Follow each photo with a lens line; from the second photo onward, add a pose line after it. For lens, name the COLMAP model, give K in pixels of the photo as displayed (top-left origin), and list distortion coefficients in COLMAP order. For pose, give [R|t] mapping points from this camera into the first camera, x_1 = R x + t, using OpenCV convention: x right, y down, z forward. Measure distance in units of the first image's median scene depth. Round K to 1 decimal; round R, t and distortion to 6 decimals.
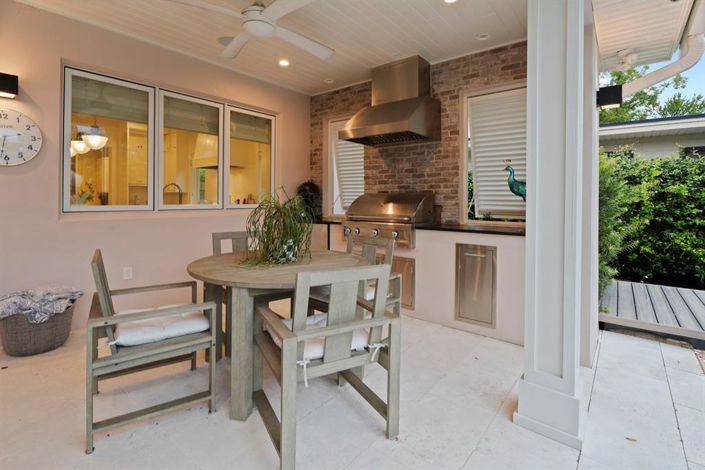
lens RADIAL K [[333.9, 0, 340.1], [0, 333.9, 192.5], [0, 0, 1]] dist [-0.014959, -0.000502]
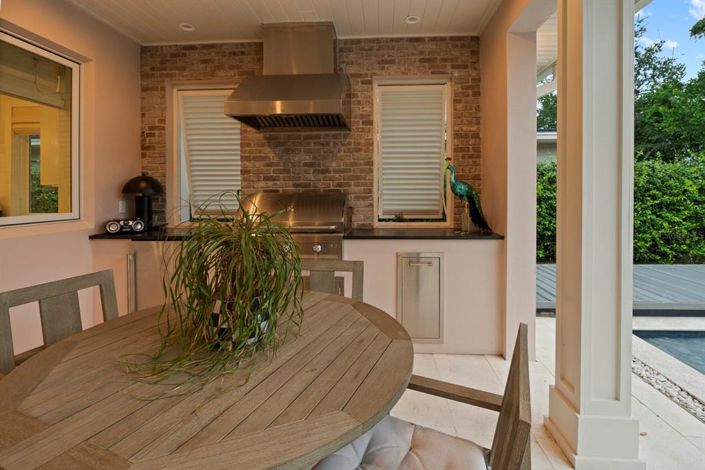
lens RADIAL K [[333.9, 0, 354.3], [0, 333.9, 189.2], [0, 0, 1]] dist [-0.014959, -0.000502]
pose [[0.800695, -0.008009, 0.599018, -0.190219], [0.001740, 0.999938, 0.011043, -0.014748], [-0.599069, -0.007800, 0.800659, 0.292050]]
